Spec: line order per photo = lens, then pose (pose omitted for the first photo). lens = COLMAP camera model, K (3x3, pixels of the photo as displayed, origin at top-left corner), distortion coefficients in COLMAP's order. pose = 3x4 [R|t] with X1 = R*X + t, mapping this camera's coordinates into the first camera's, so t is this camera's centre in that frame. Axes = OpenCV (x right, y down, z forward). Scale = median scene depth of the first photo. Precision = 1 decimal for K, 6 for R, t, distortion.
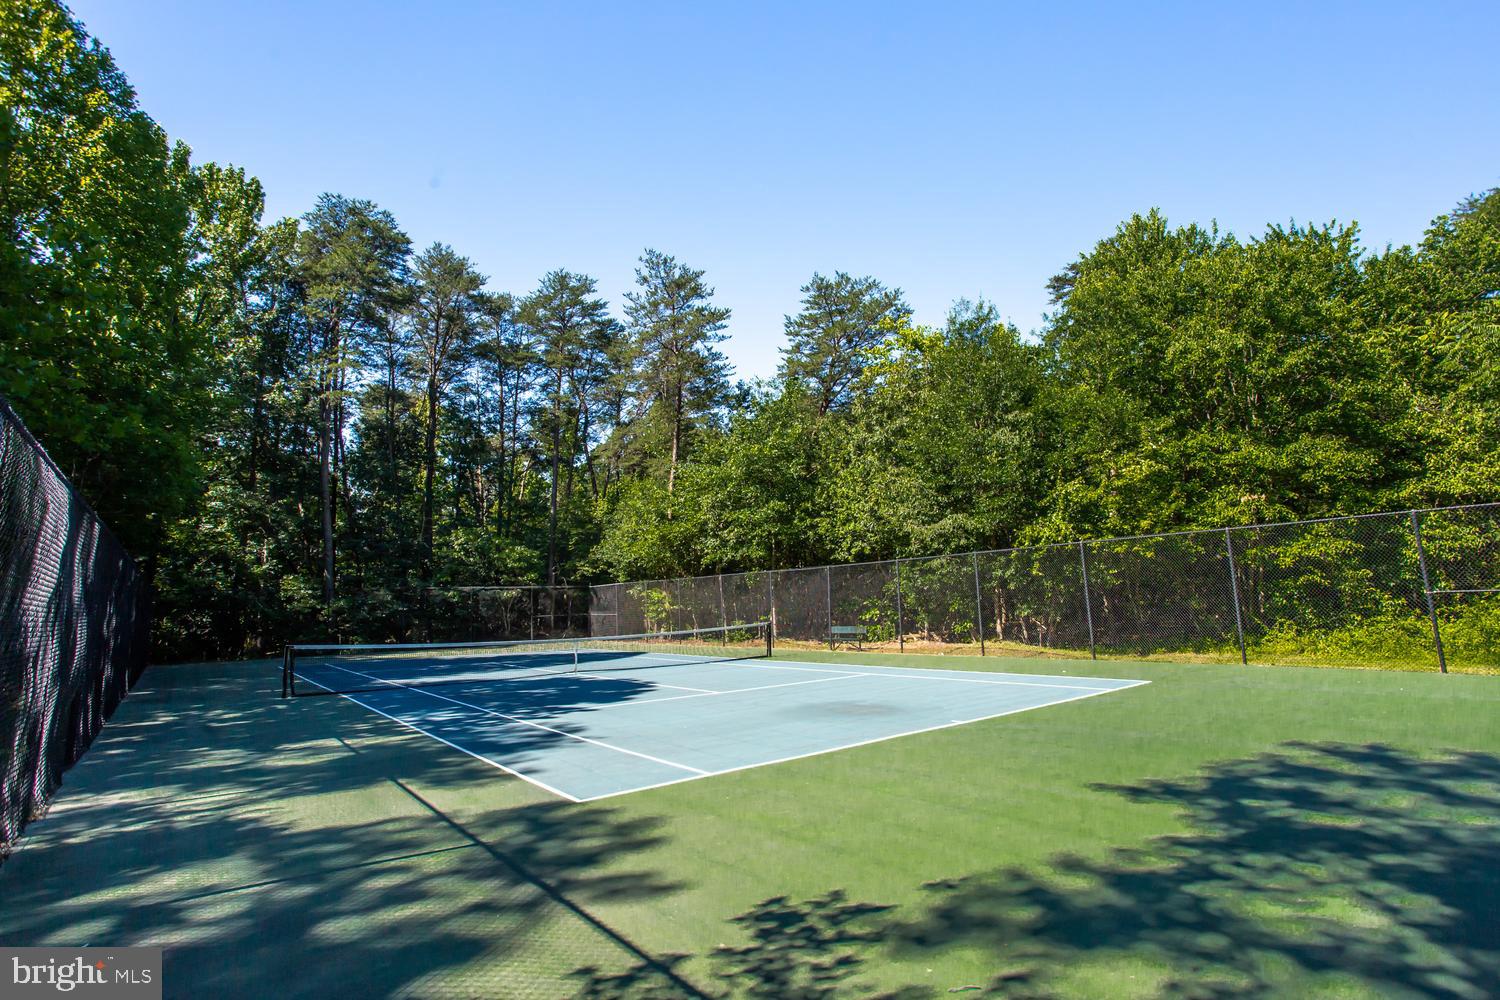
lens RADIAL K [[738.4, 0, 765.0], [0, 738.4, 495.7], [0, 0, 1]] dist [-0.051781, 0.036290]
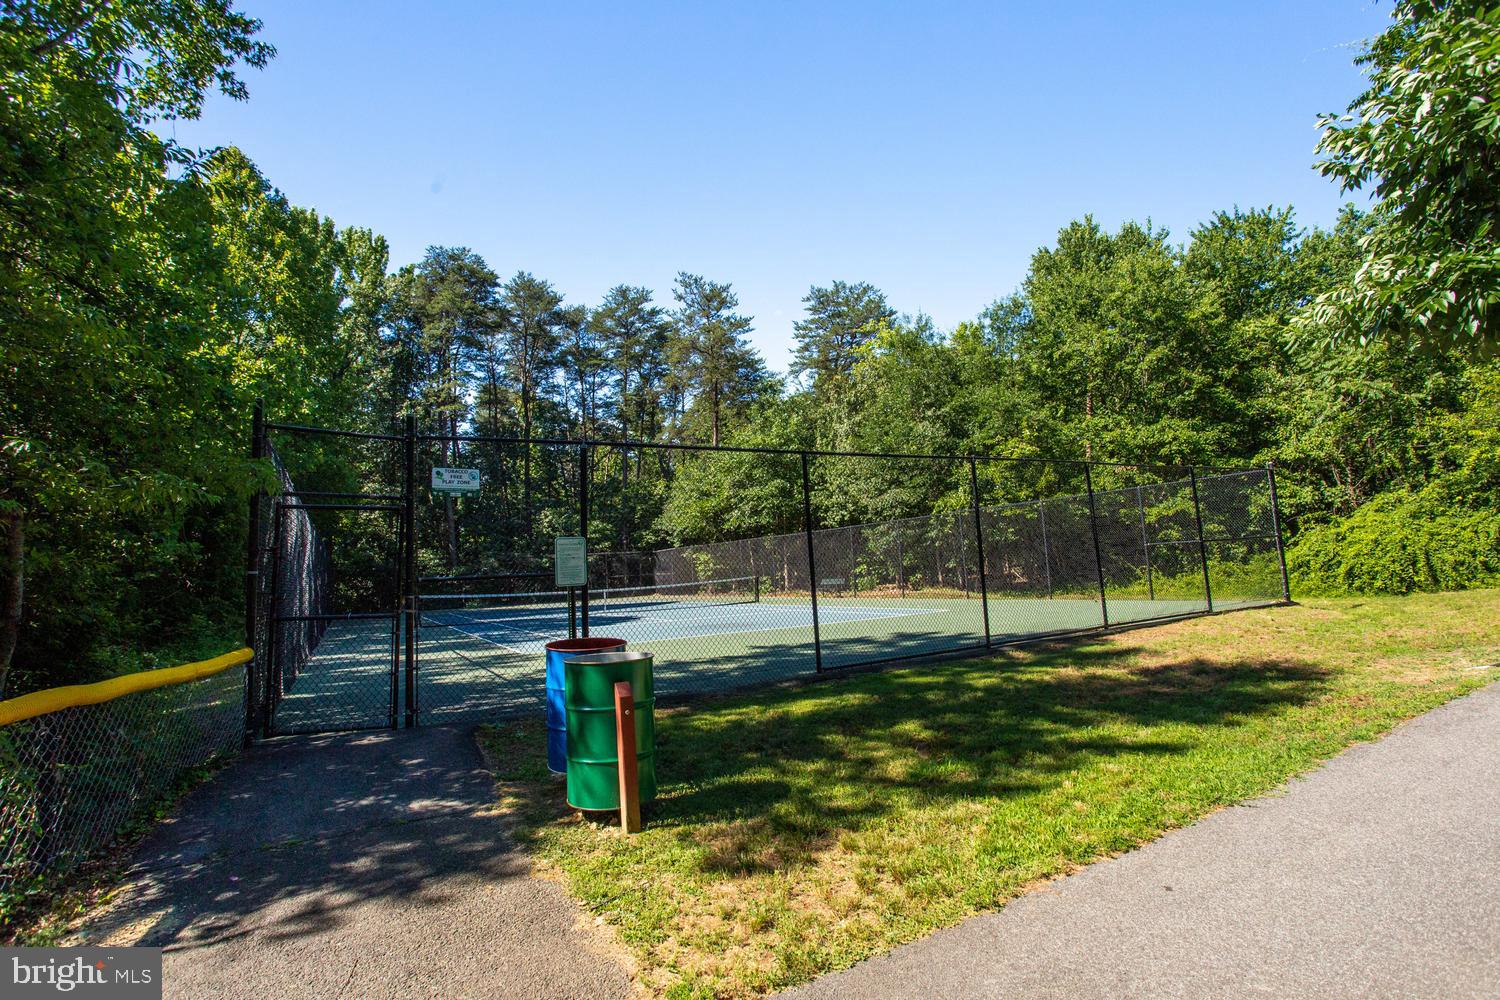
lens RADIAL K [[738.4, 0, 765.0], [0, 738.4, 495.7], [0, 0, 1]] dist [-0.051781, 0.036290]
pose [[0.987442, -0.036301, -0.153752, 0.141516], [0.044621, 0.997701, 0.051011, -0.023834], [0.151547, -0.057231, 0.986792, -0.179966]]
